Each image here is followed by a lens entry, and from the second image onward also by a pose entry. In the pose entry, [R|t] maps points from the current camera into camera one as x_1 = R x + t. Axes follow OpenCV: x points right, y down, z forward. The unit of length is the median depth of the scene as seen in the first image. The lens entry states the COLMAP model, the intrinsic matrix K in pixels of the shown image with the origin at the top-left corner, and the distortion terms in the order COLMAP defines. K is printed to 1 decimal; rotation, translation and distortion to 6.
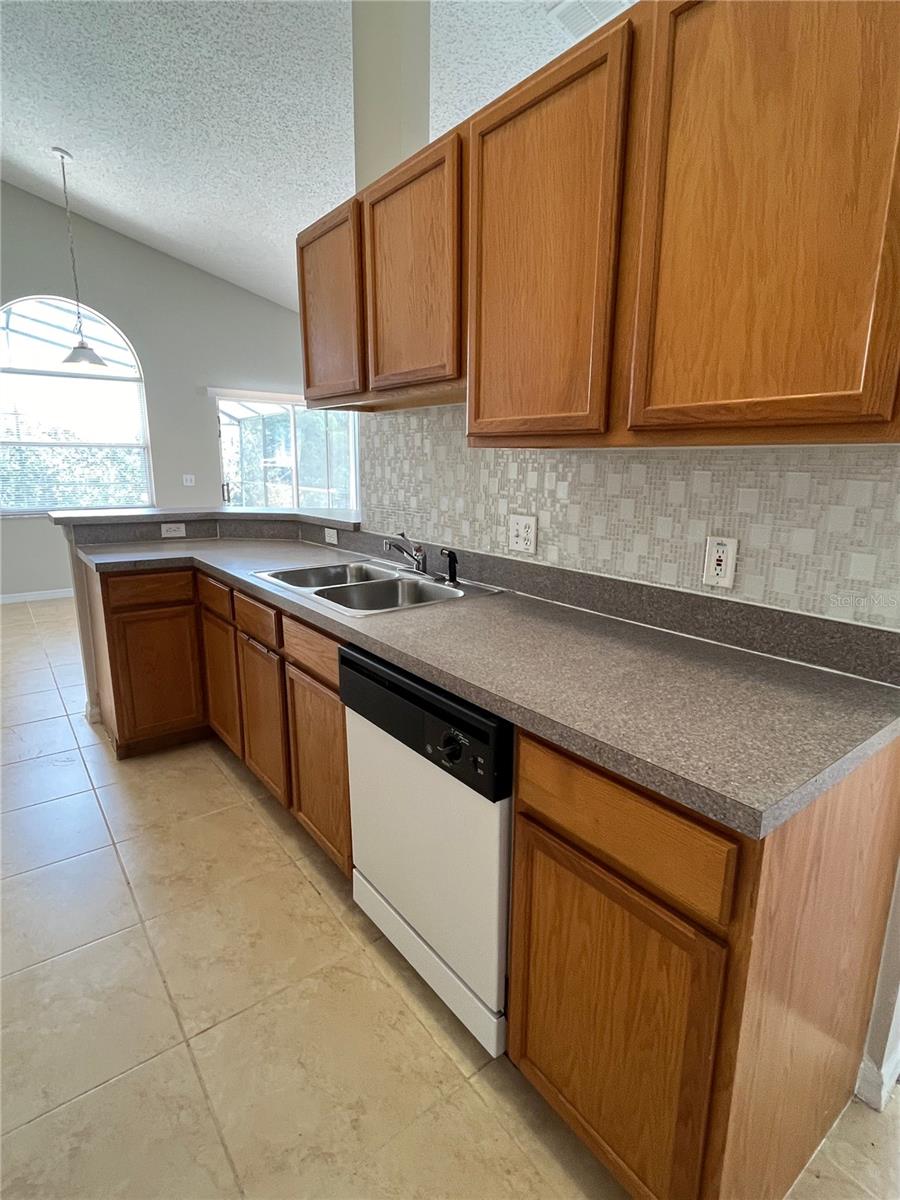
lens RADIAL K [[603.2, 0, 451.6], [0, 603.2, 597.0], [0, 0, 1]] dist [-0.002111, -0.001104]
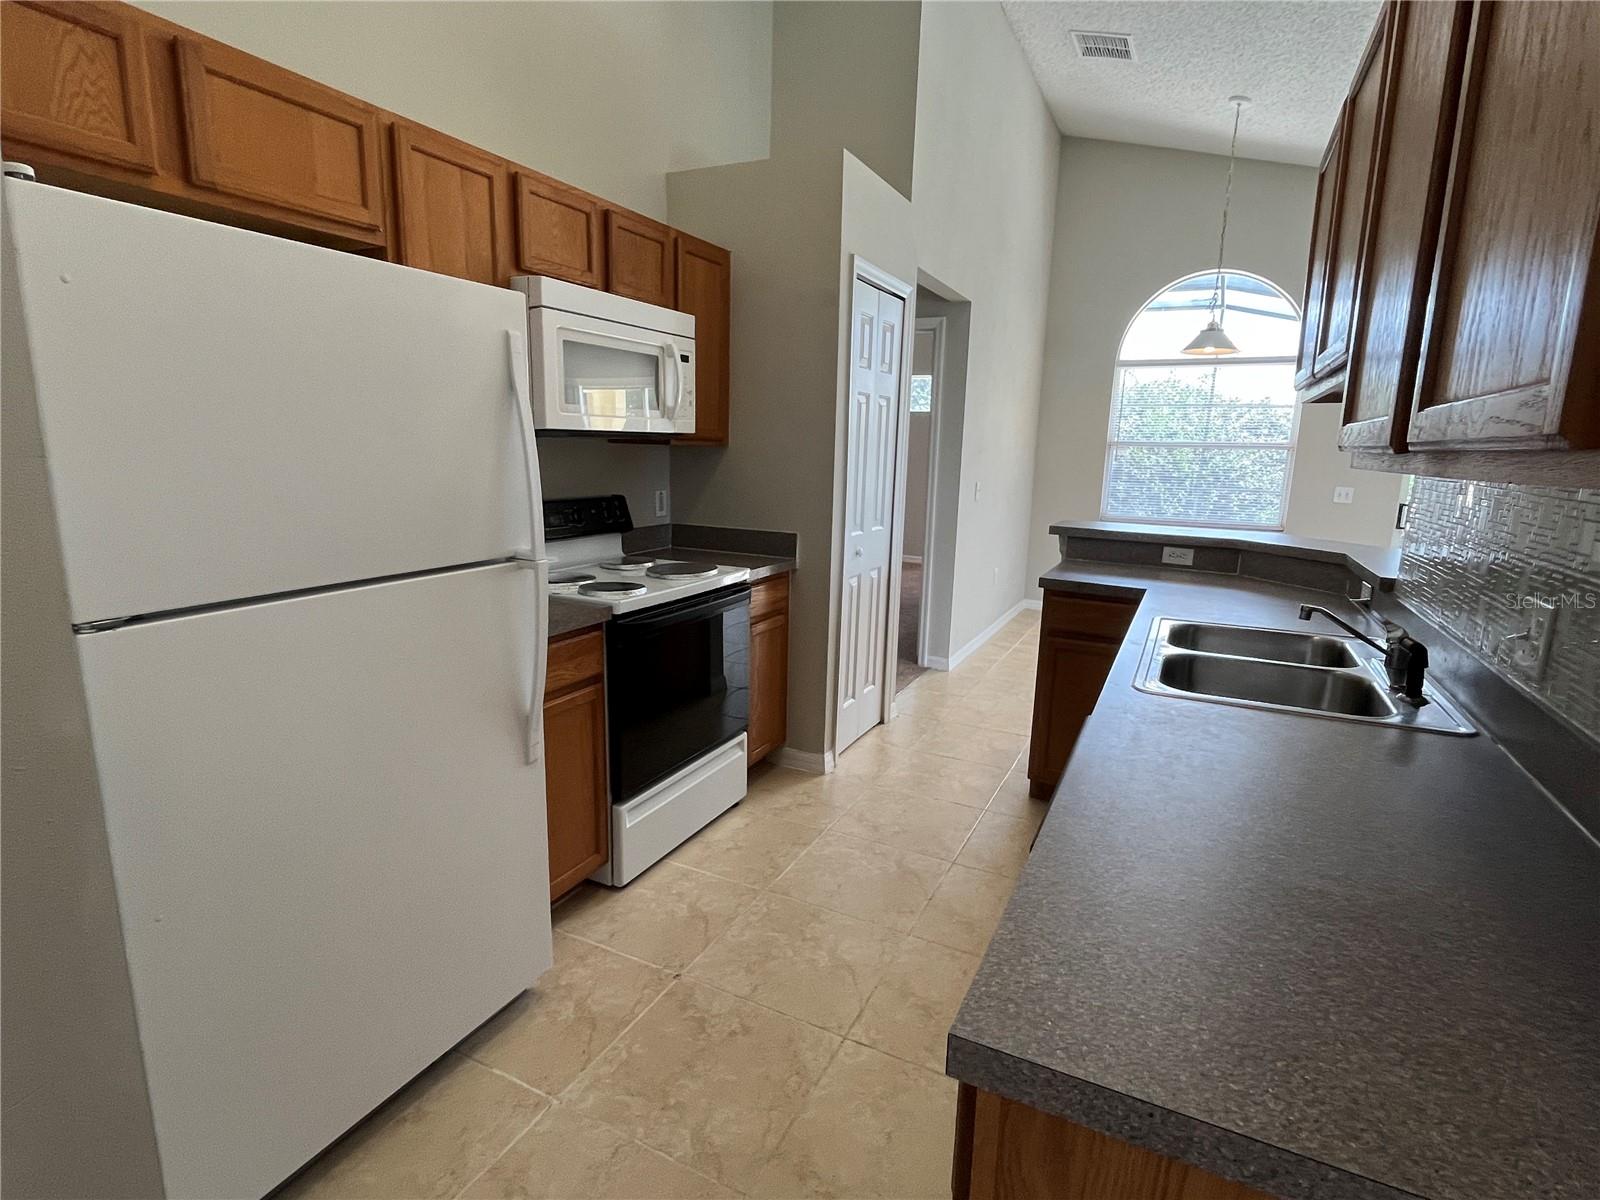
lens RADIAL K [[804.2, 0, 798.0], [0, 804.2, 600.3], [0, 0, 1]] dist [-0.002111, -0.001104]
pose [[0.435816, 0.171981, -0.883452, 0.488181], [-0.215848, 0.972900, 0.082914, -0.062657], [0.873770, 0.154556, 0.461127, 0.156131]]
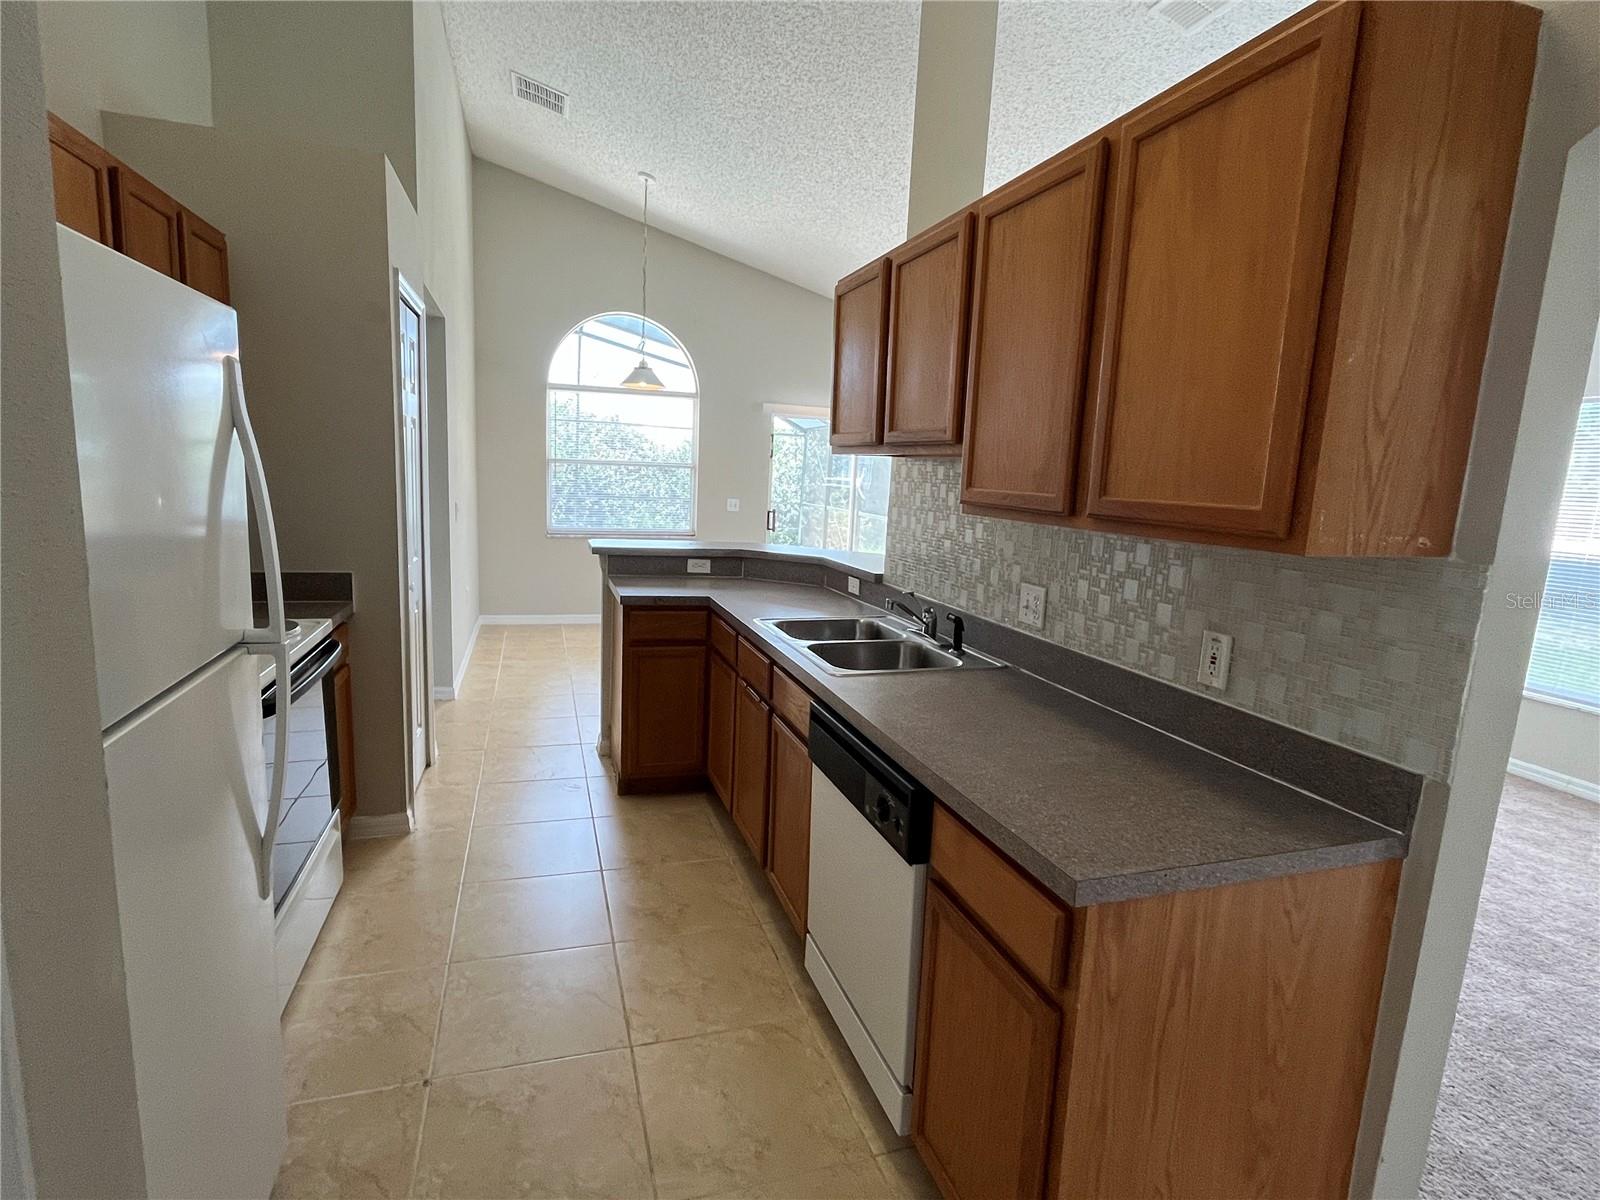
lens RADIAL K [[804.2, 0, 795.5], [0, 804.2, 599.1], [0, 0, 1]] dist [-0.002111, -0.001104]
pose [[0.939801, 0.084562, -0.331095, 0.202565], [-0.108006, 0.992735, -0.053024, -0.013833], [0.324205, 0.085592, 0.942107, -0.273620]]
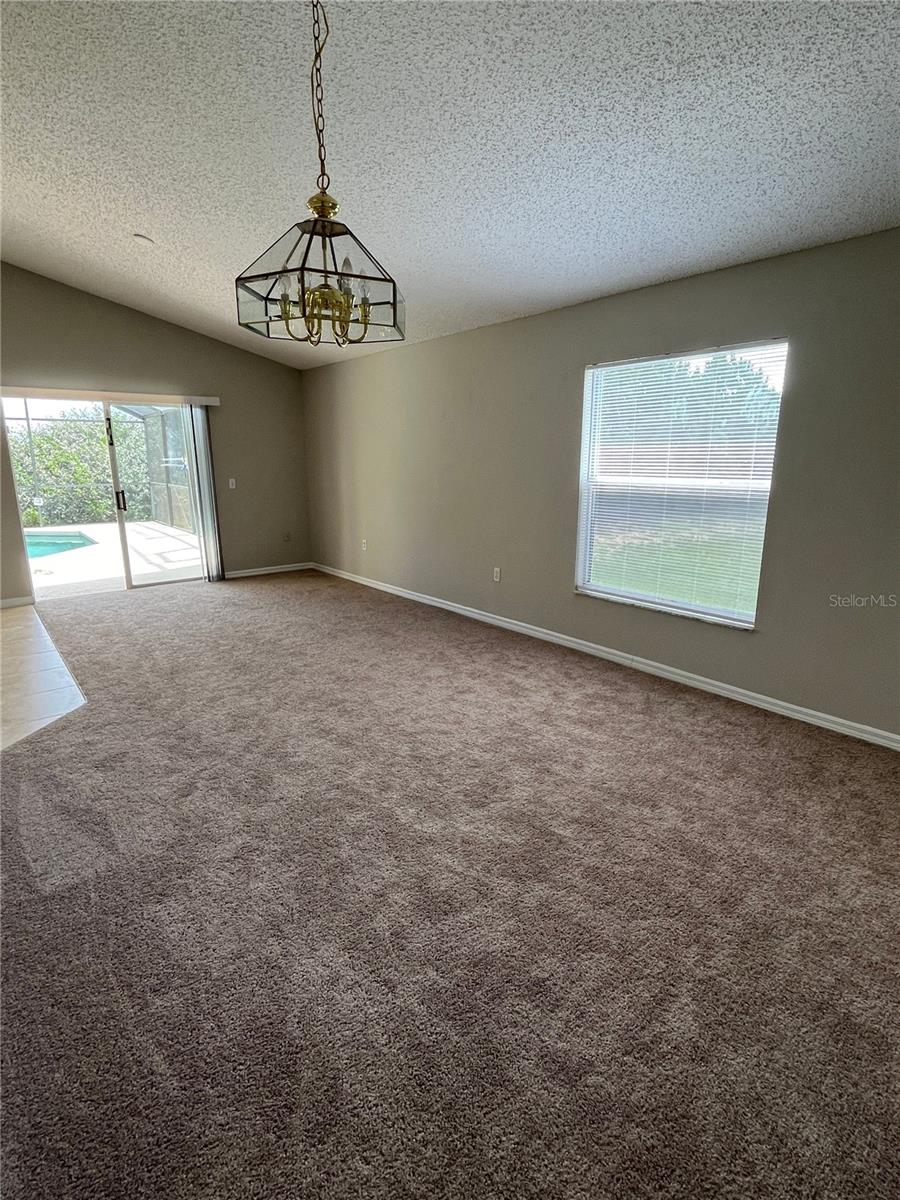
lens RADIAL K [[603.2, 0, 445.9], [0, 603.2, 599.5], [0, 0, 1]] dist [-0.002111, -0.001104]
pose [[0.999675, -0.021176, 0.014221, 0.879473], [0.020908, 0.999606, 0.018727, -0.150827], [-0.014612, -0.018424, 0.999723, 0.429861]]
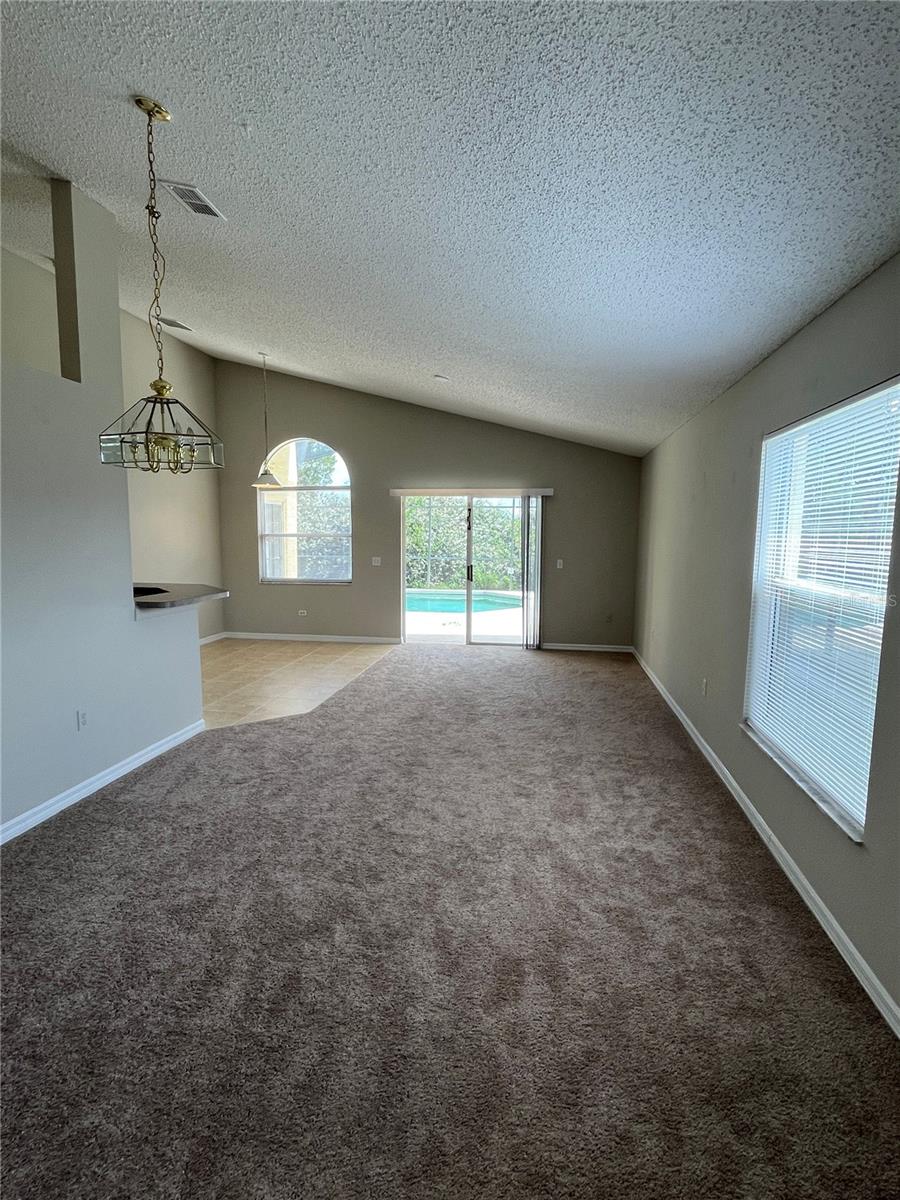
lens RADIAL K [[603.2, 0, 450.5], [0, 603.2, 595.0], [0, 0, 1]] dist [-0.002111, -0.001104]
pose [[0.684896, 0.065448, -0.725696, 2.228715], [-0.155884, 0.986060, -0.058191, -0.278344], [0.711771, 0.152979, 0.685551, 0.956879]]
